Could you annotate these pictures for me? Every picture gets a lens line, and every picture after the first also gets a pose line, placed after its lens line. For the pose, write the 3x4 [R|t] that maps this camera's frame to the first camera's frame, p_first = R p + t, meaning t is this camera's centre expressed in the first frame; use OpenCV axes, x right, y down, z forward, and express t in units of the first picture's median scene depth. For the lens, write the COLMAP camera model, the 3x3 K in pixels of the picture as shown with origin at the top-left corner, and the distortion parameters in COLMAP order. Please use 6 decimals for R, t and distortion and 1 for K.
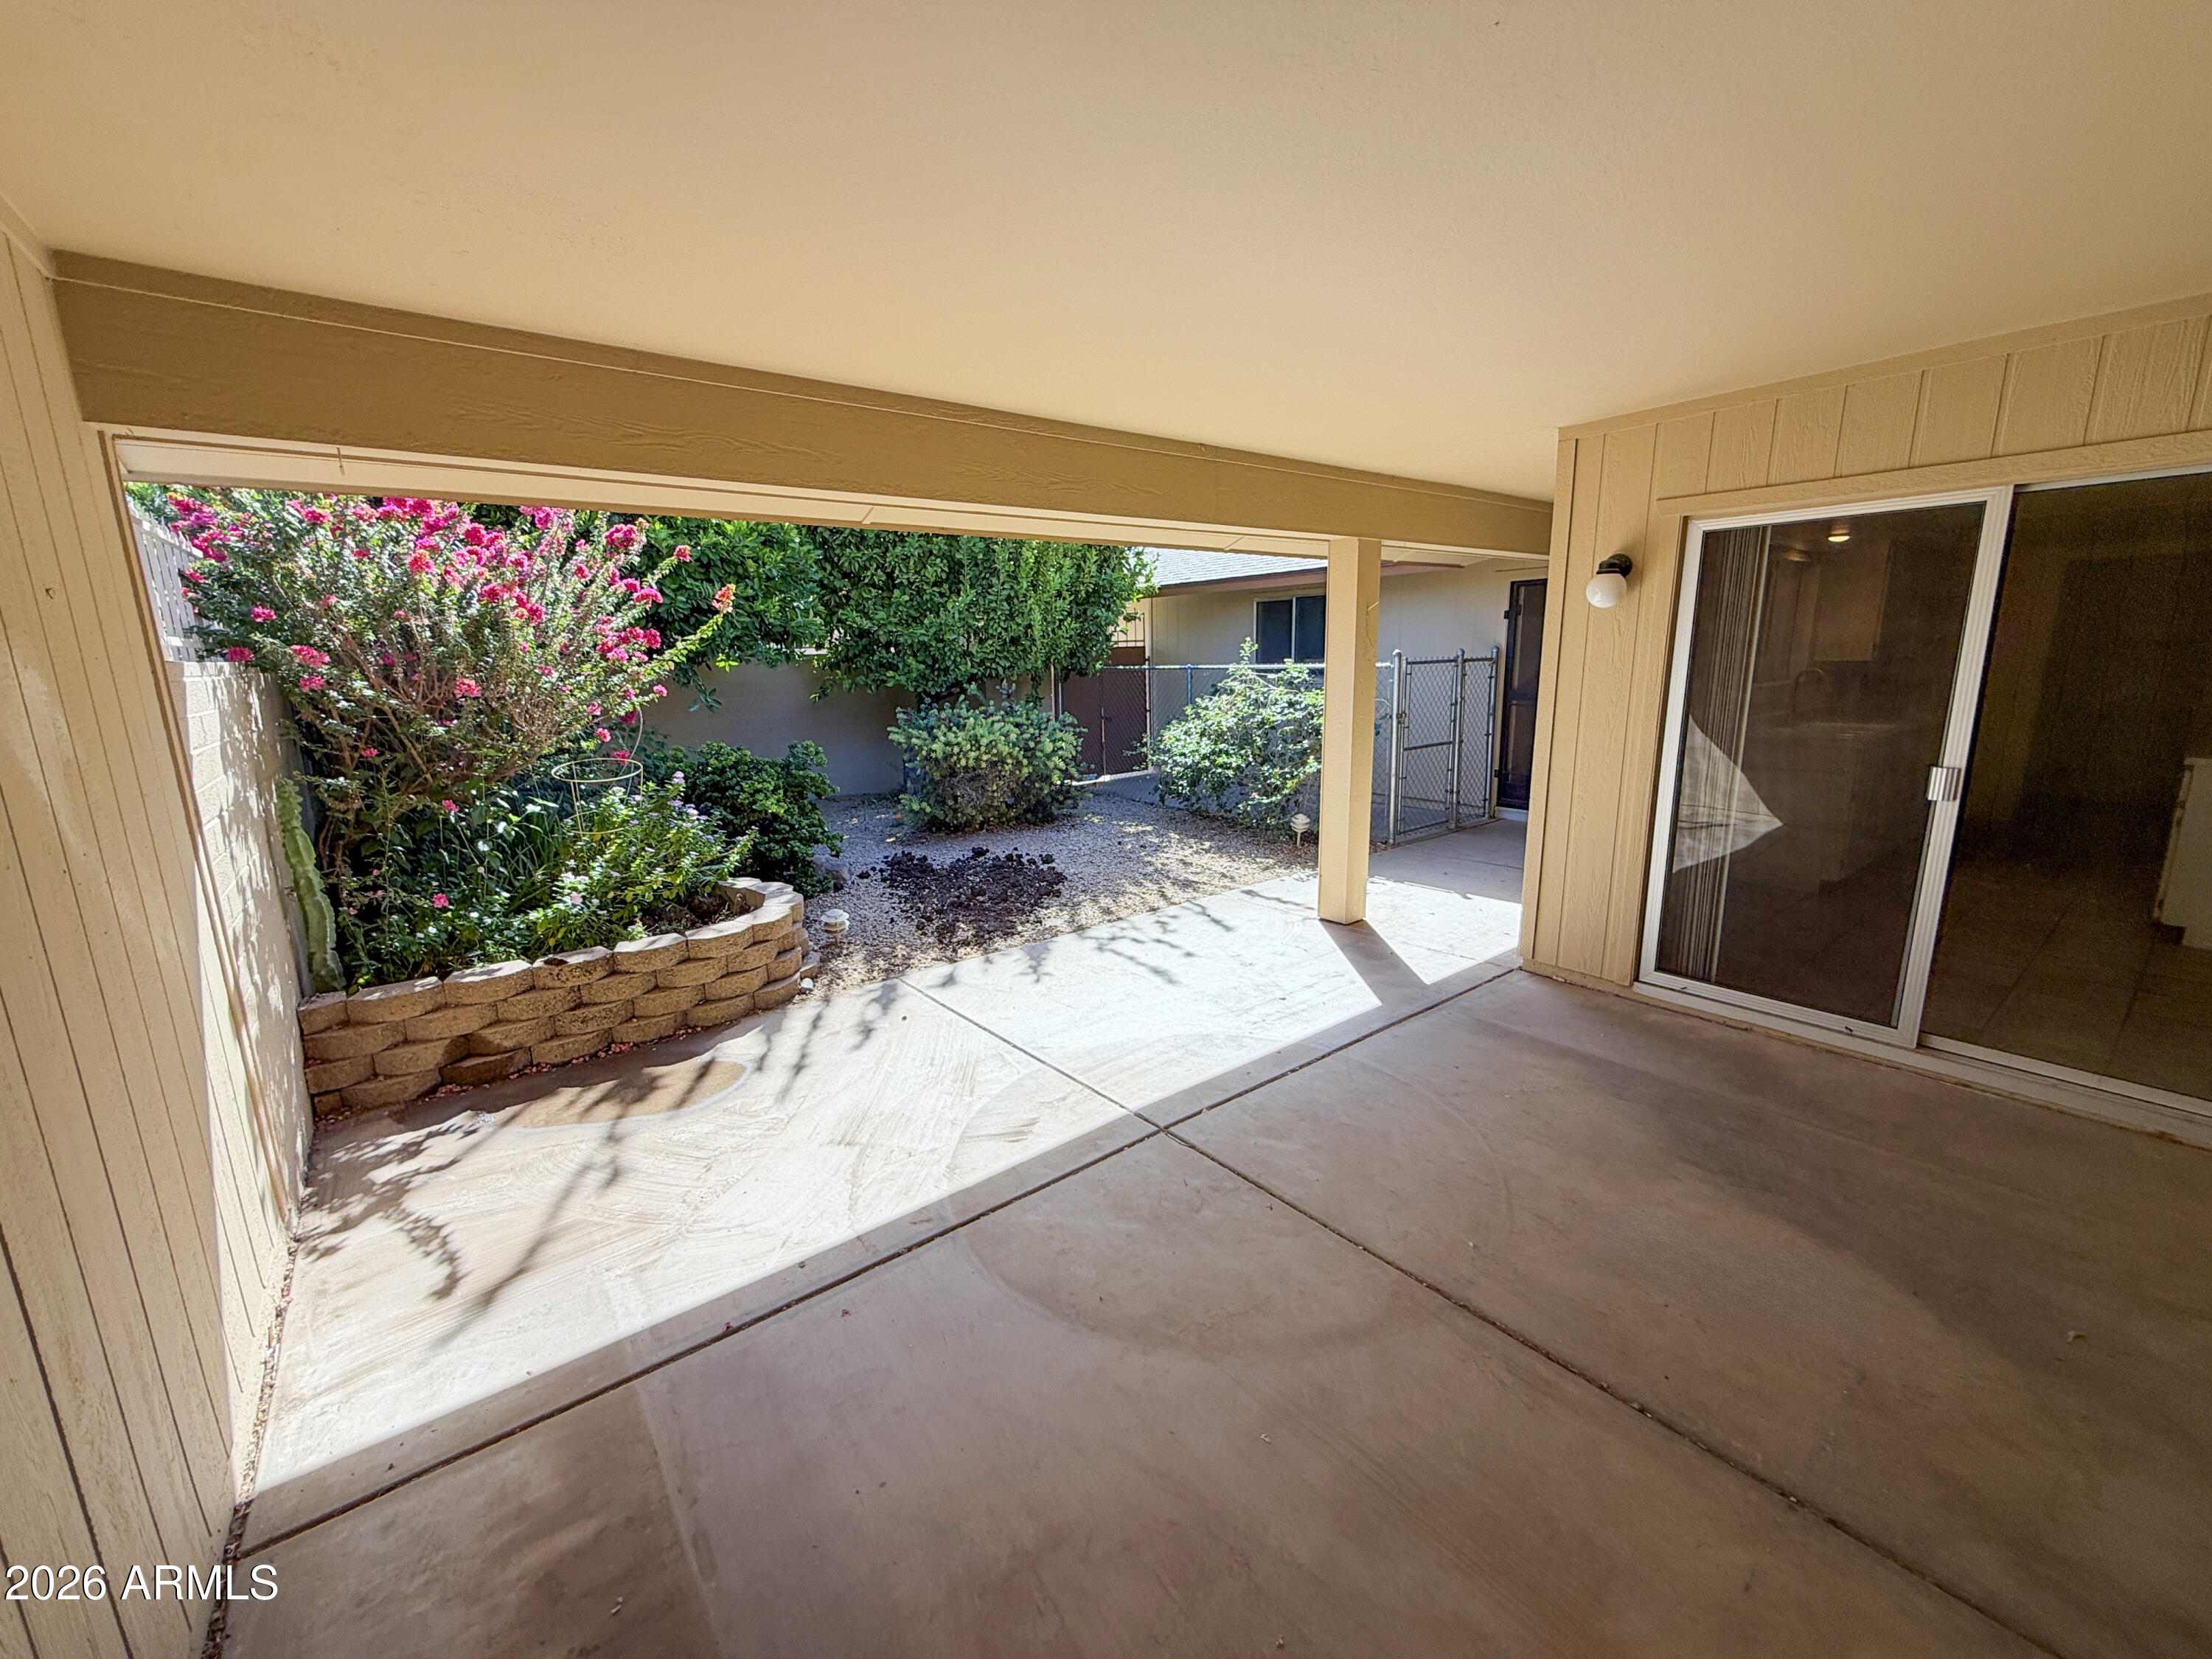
lens RADIAL K [[892.8, 0, 1103.4], [0, 892.8, 833.0], [0, 0, 1]] dist [0.001271, 0.000003]
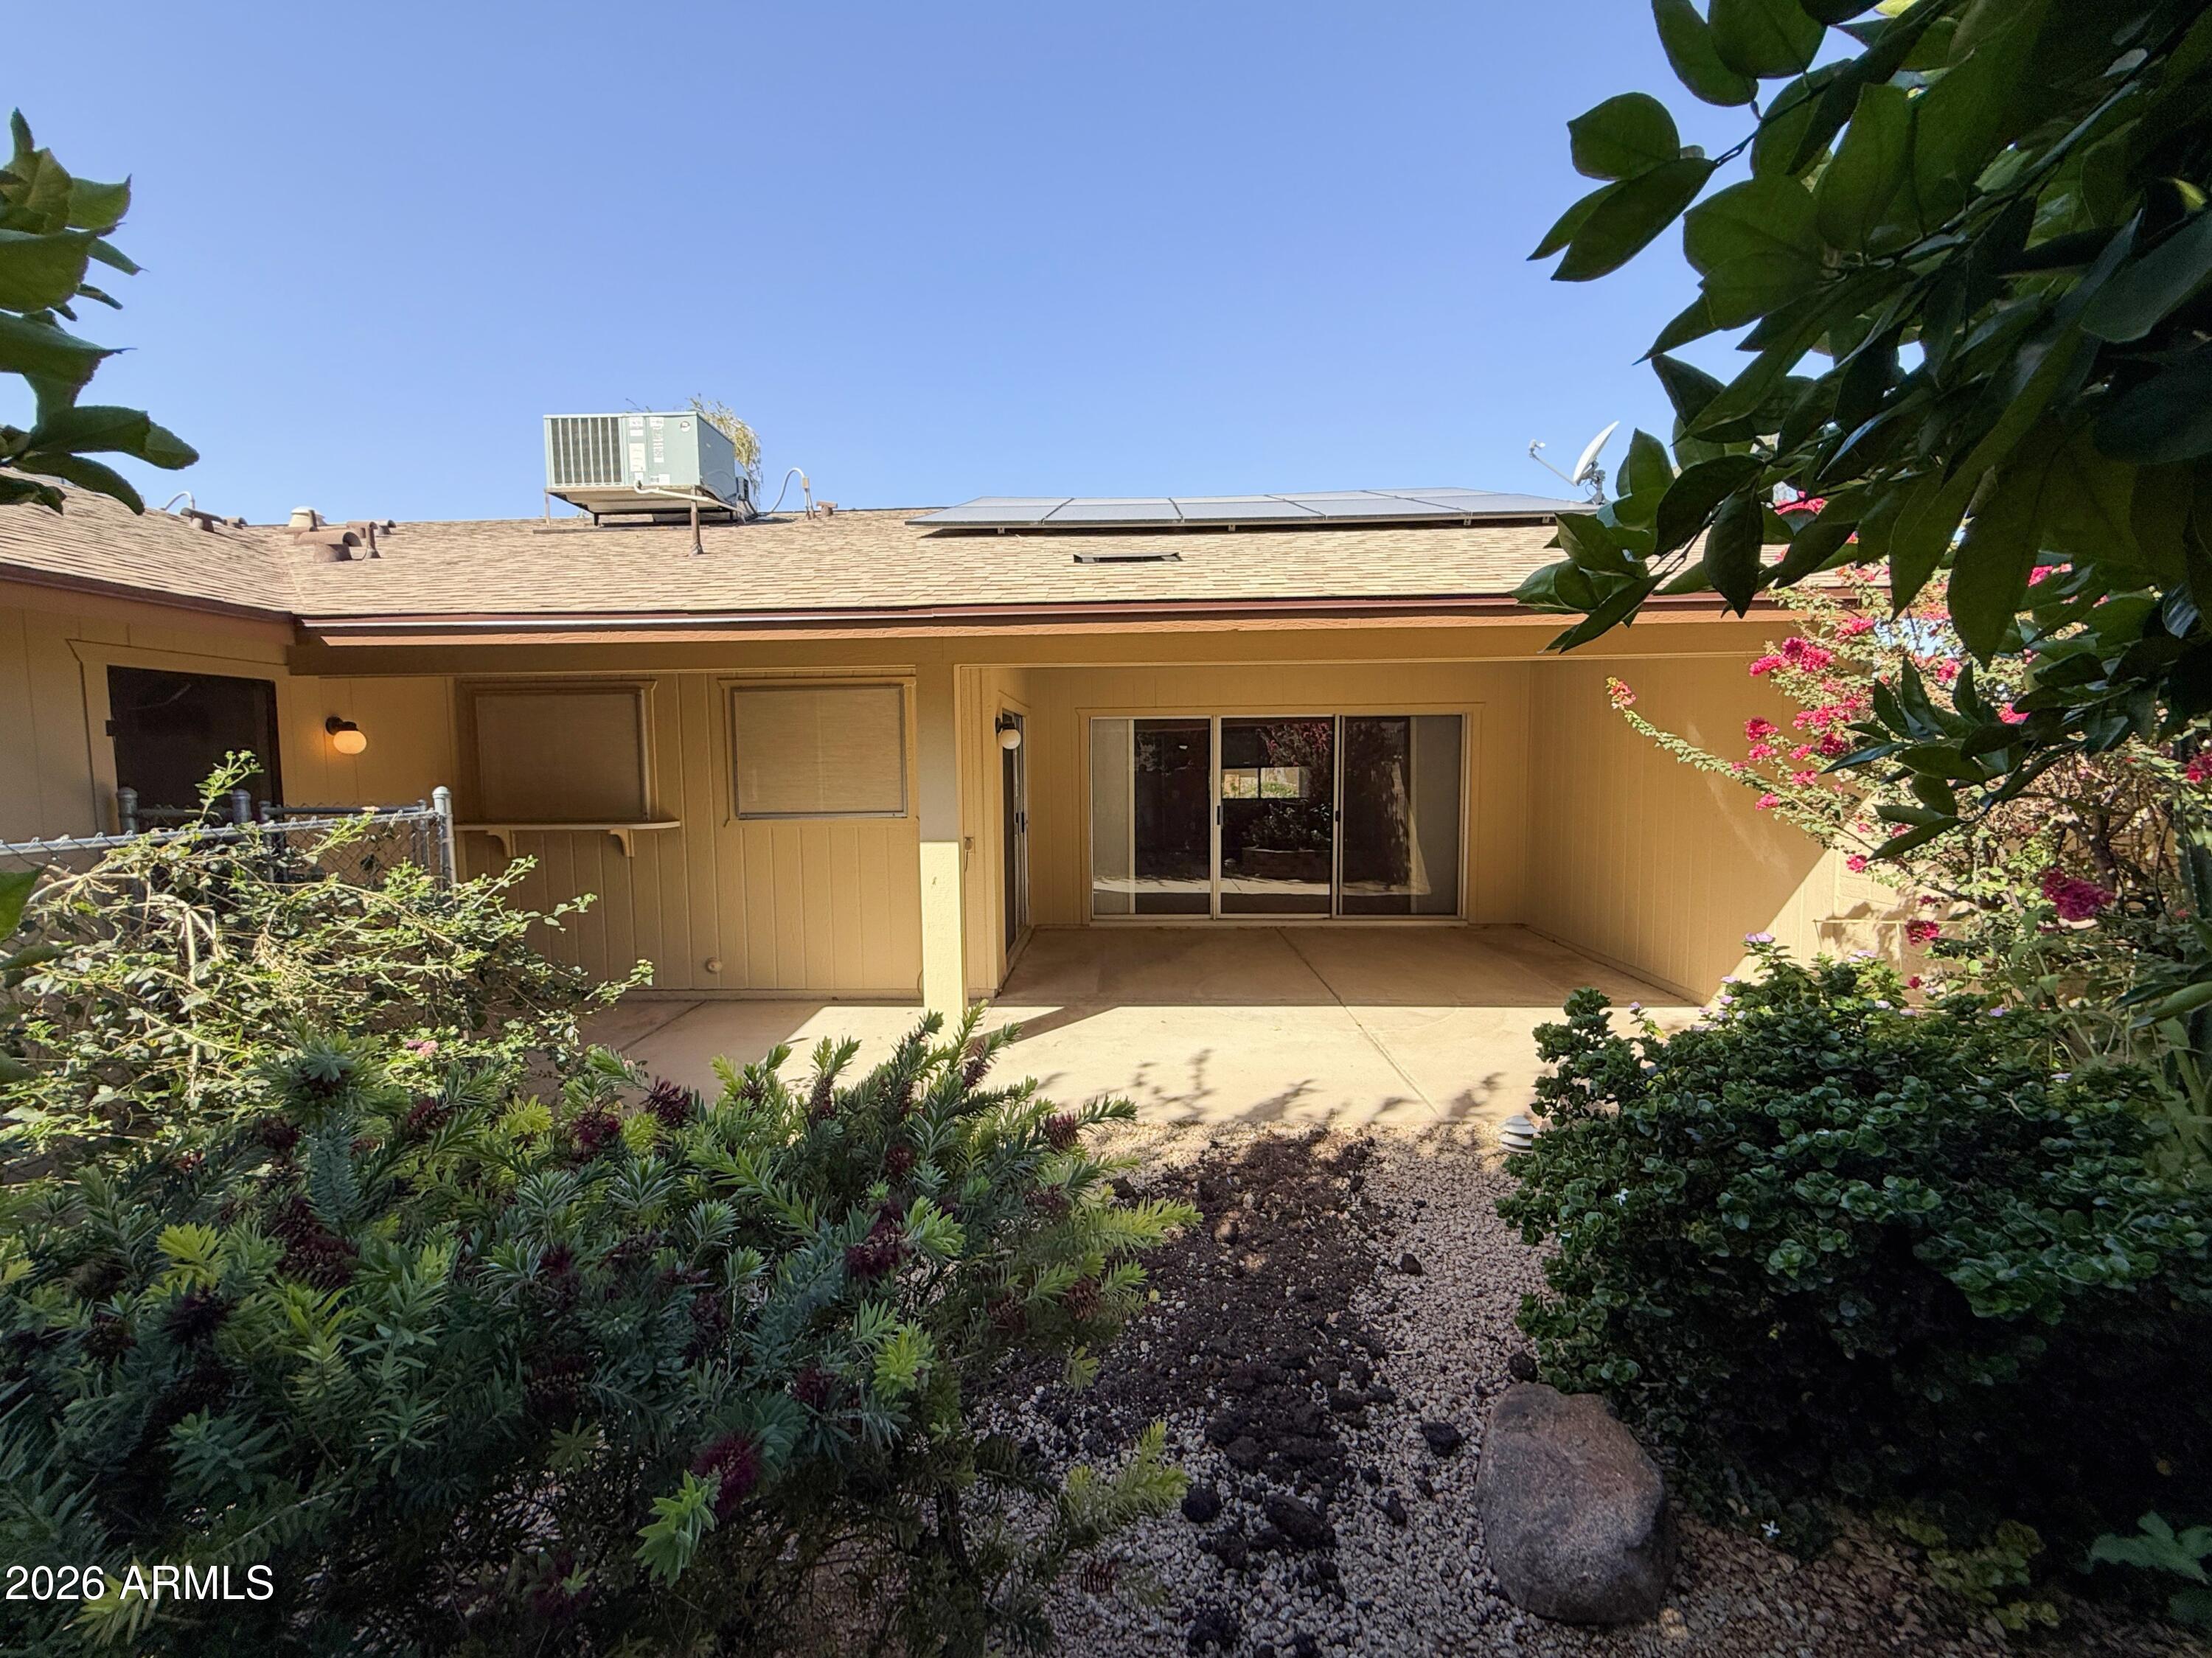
lens RADIAL K [[892.8, 0, 1104.7], [0, 892.8, 828.9], [0, 0, 1]] dist [0.001271, 0.000003]
pose [[-0.762354, -0.016071, 0.646960, -0.377209], [0.157645, 0.964966, 0.209733, -0.248386], [-0.627666, 0.261881, -0.733113, 1.244571]]
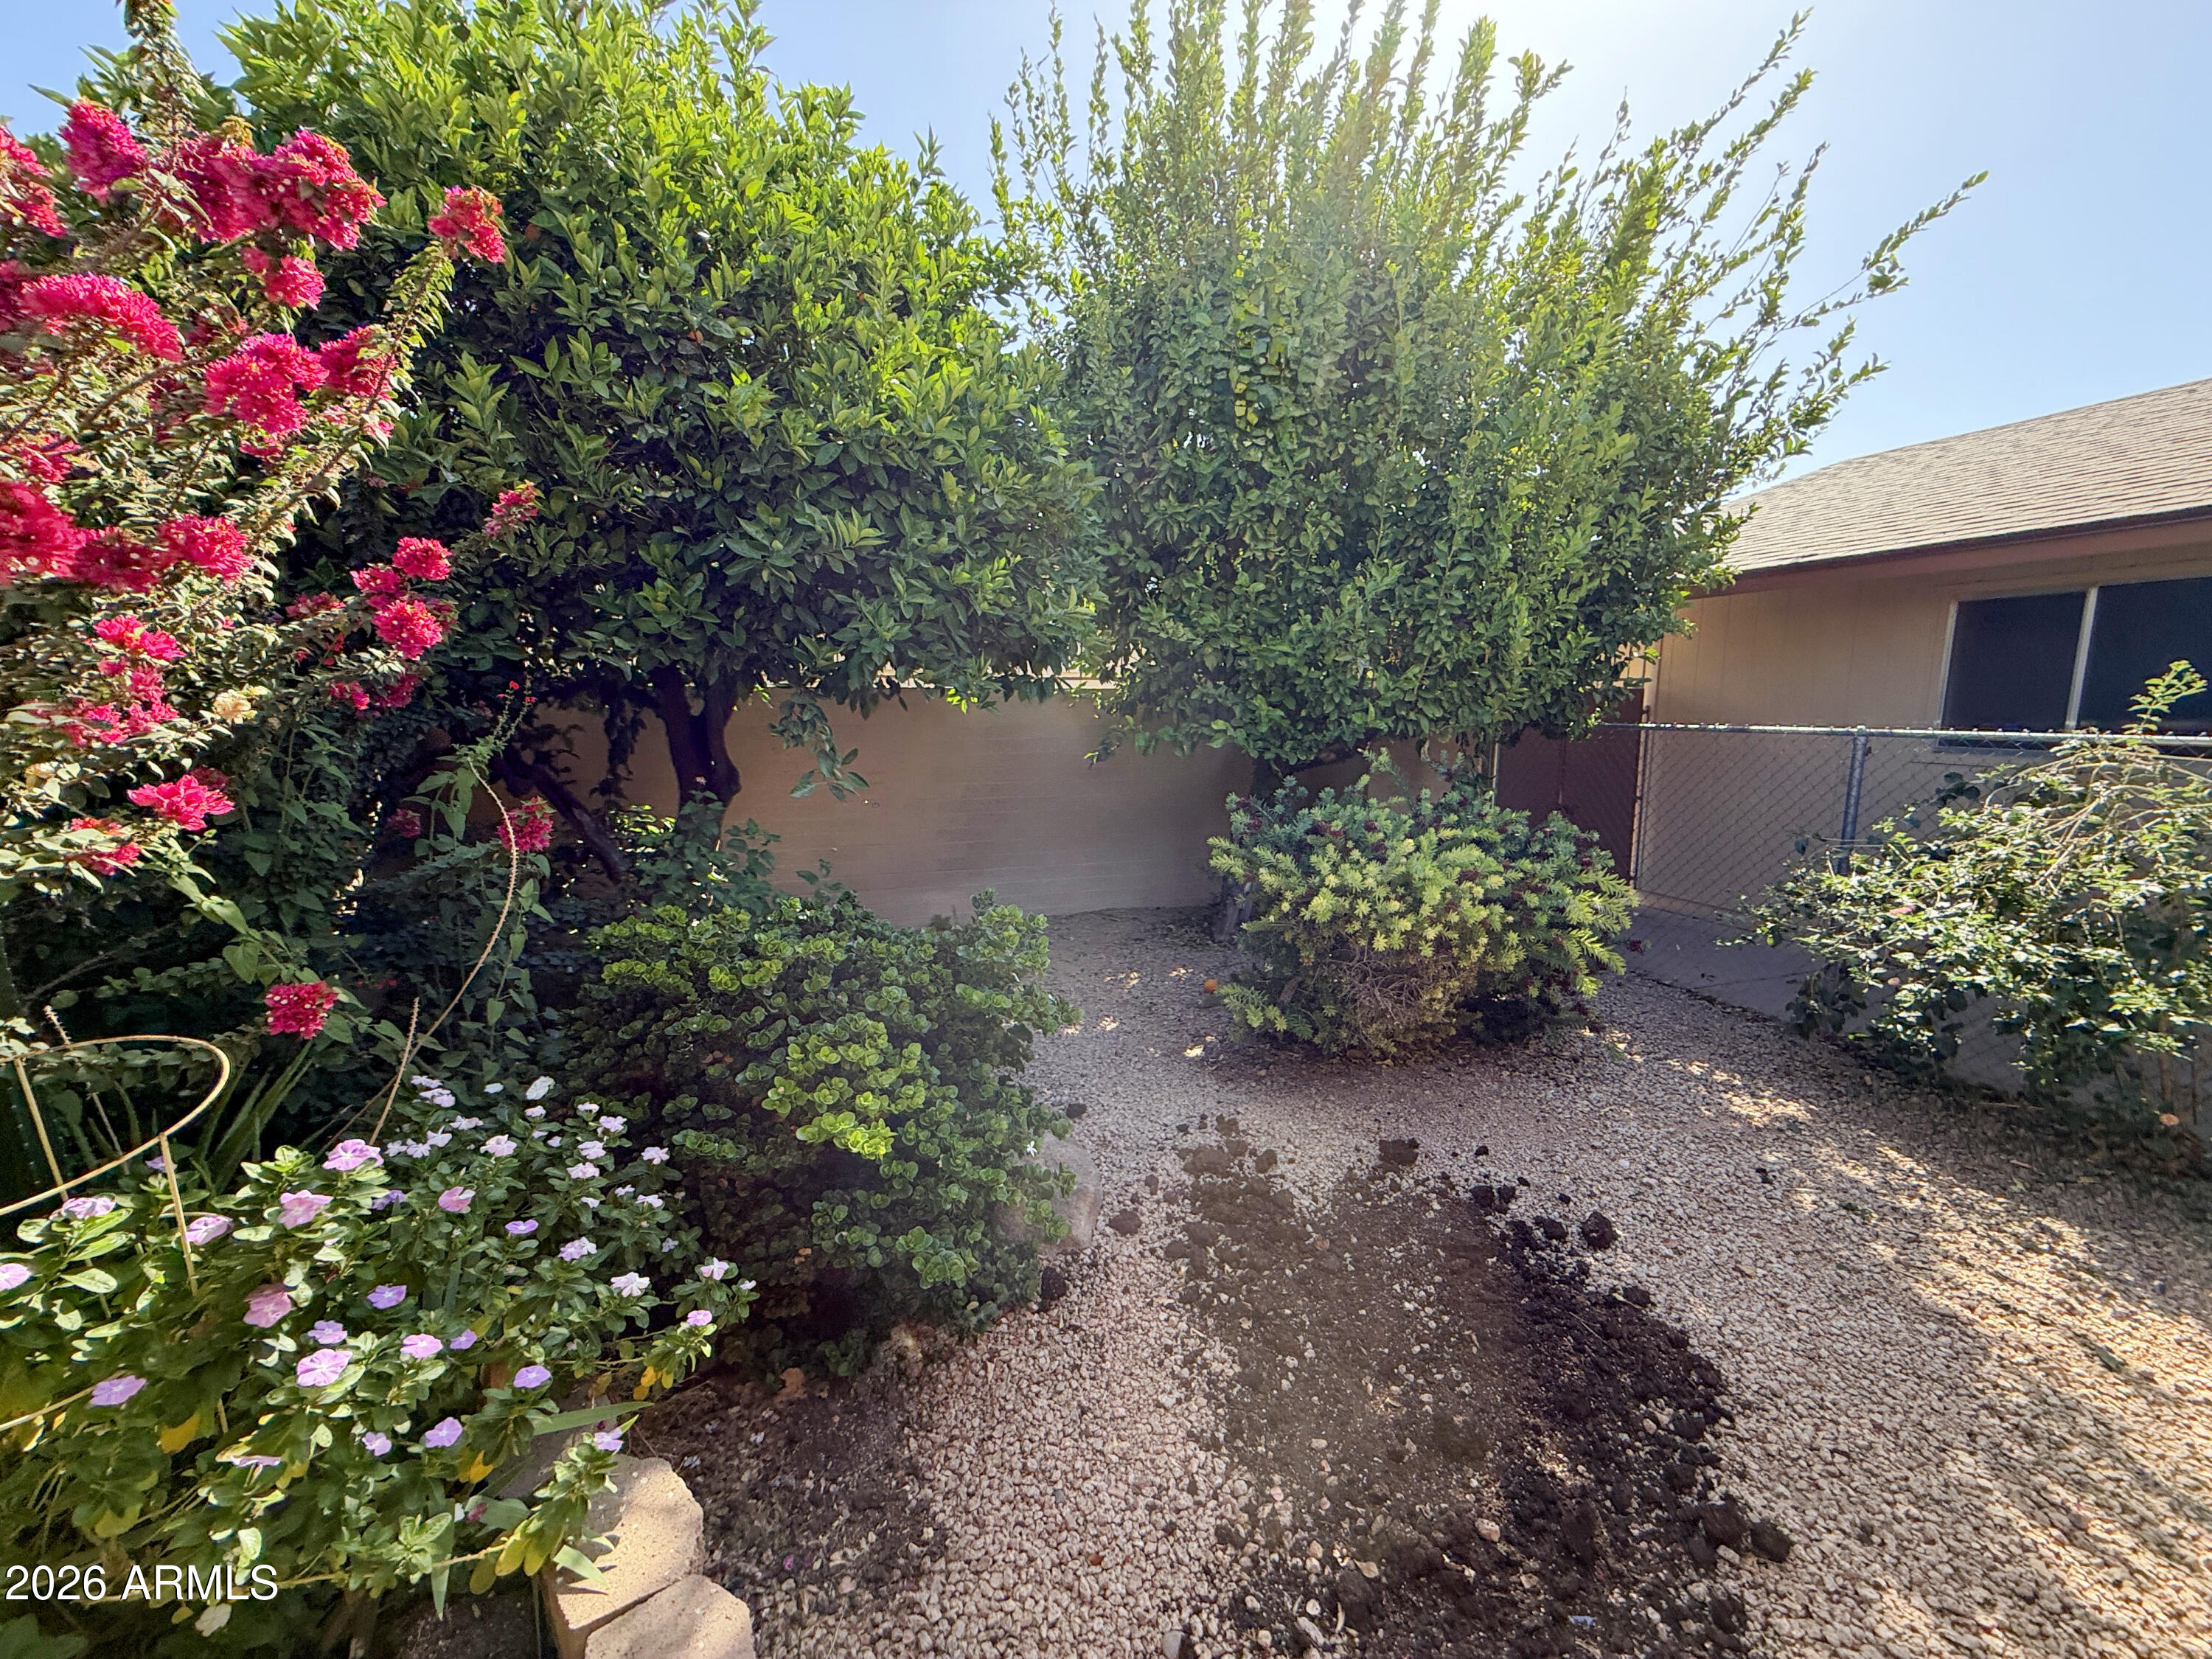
lens RADIAL K [[892.8, 0, 1104.2], [0, 892.8, 828.9], [0, 0, 1]] dist [0.001271, 0.000003]
pose [[0.942980, 0.070612, -0.325274, -0.142063], [-0.088361, 0.995281, -0.040101, -0.100959], [0.320907, 0.066556, 0.944769, 0.540173]]
